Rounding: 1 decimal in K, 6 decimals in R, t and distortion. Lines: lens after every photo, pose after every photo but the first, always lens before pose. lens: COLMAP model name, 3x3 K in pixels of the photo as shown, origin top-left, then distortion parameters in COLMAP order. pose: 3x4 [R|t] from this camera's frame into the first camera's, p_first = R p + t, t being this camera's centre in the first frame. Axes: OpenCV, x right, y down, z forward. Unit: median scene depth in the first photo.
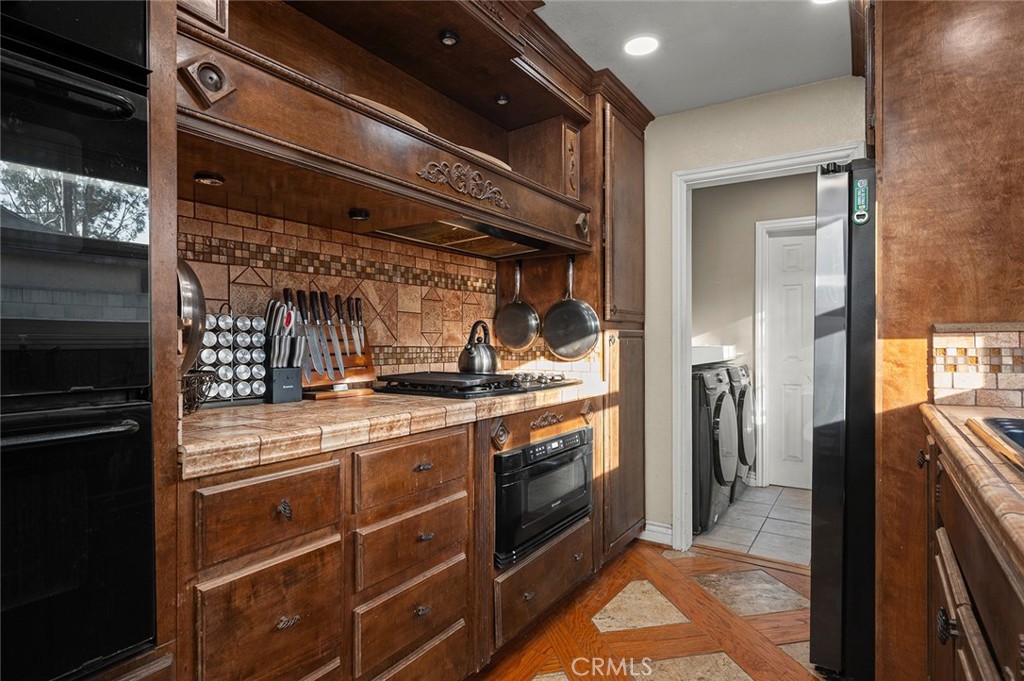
lens RADIAL K [[556.2, 0, 512.8], [0, 556.2, 343.6], [0, 0, 1]] dist [0.003685, -0.002018]
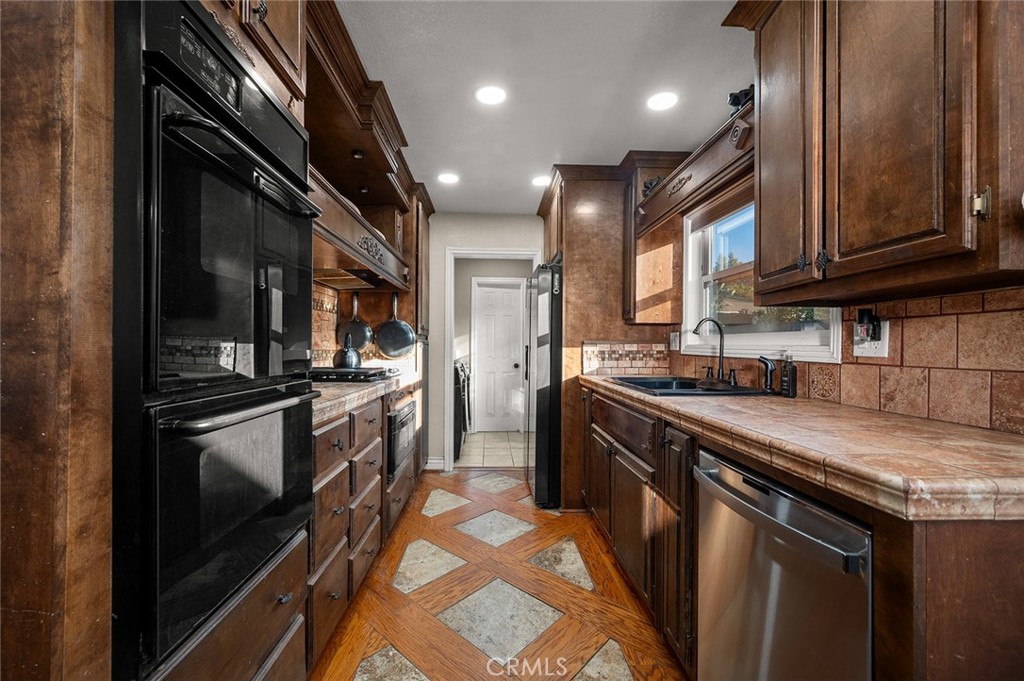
lens RADIAL K [[413.7, 0, 510.9], [0, 413.7, 346.4], [0, 0, 1]] dist [-0.000970, 0.000288]
pose [[0.811884, 0.007305, 0.583773, -0.461640], [-0.003767, 0.999966, -0.007274, 0.002613], [-0.583807, 0.003707, 0.811884, -0.212845]]
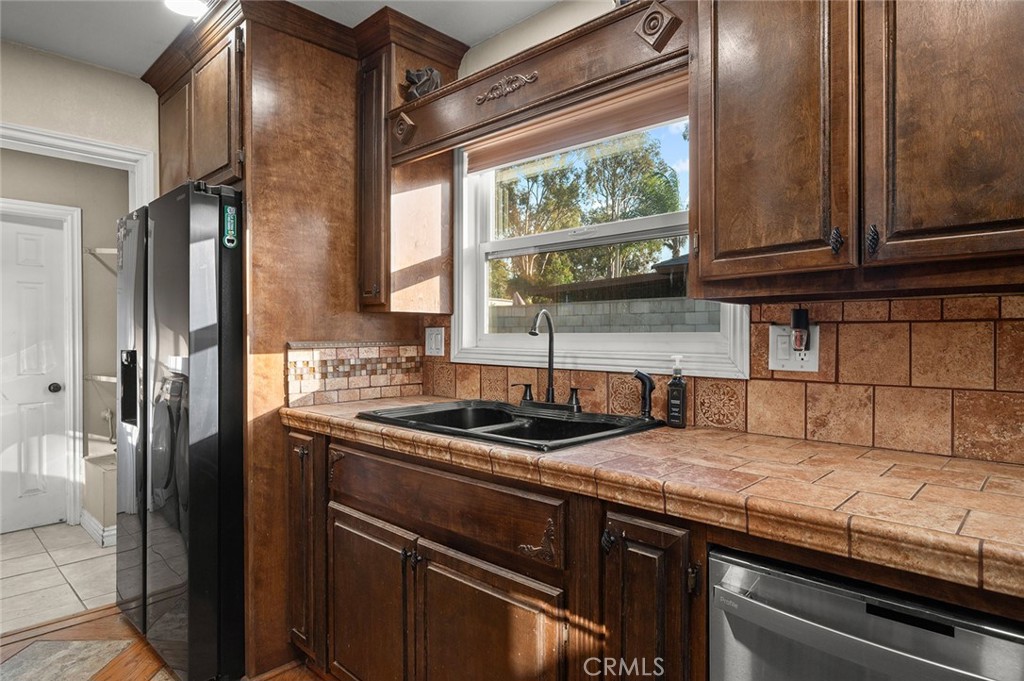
lens RADIAL K [[584.8, 0, 516.4], [0, 584.8, 342.0], [0, 0, 1]] dist [0.000328, 0.001612]
pose [[0.189402, -0.004167, 0.981891, -0.374424], [0.006987, 0.999971, 0.002896, -0.032238], [-0.981875, 0.006312, 0.189425, 0.243056]]
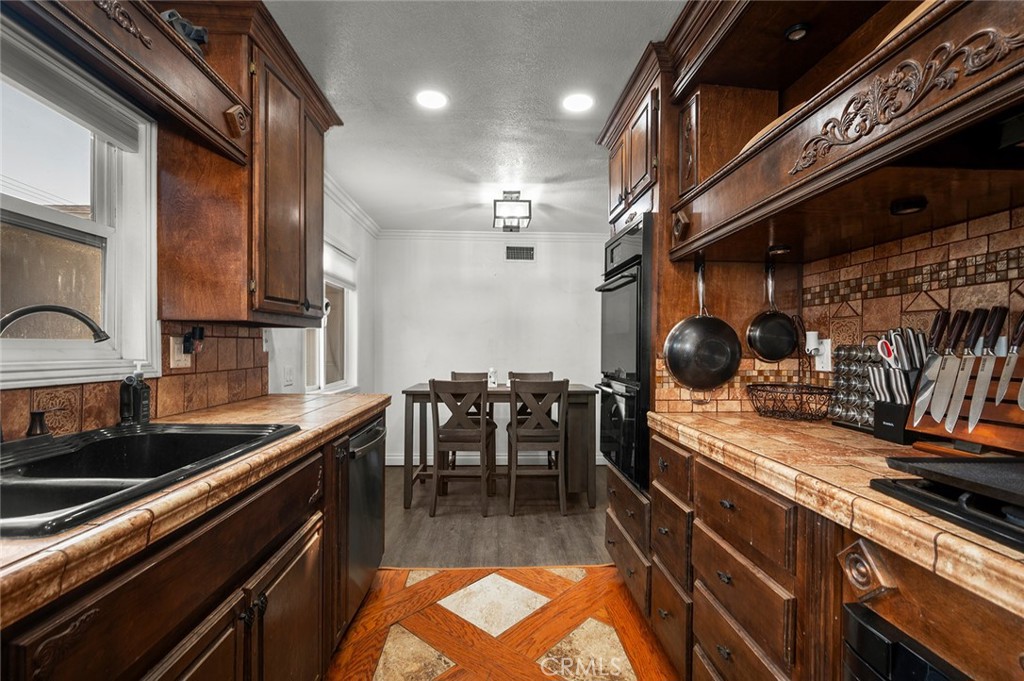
lens RADIAL K [[469.2, 0, 515.1], [0, 469.2, 345.8], [0, 0, 1]] dist [0.001471, 0.000131]
pose [[-0.811795, -0.004232, -0.583927, 0.514782], [-0.010472, 0.999918, 0.007311, -0.046612], [0.583848, 0.012050, -0.811773, 1.214290]]
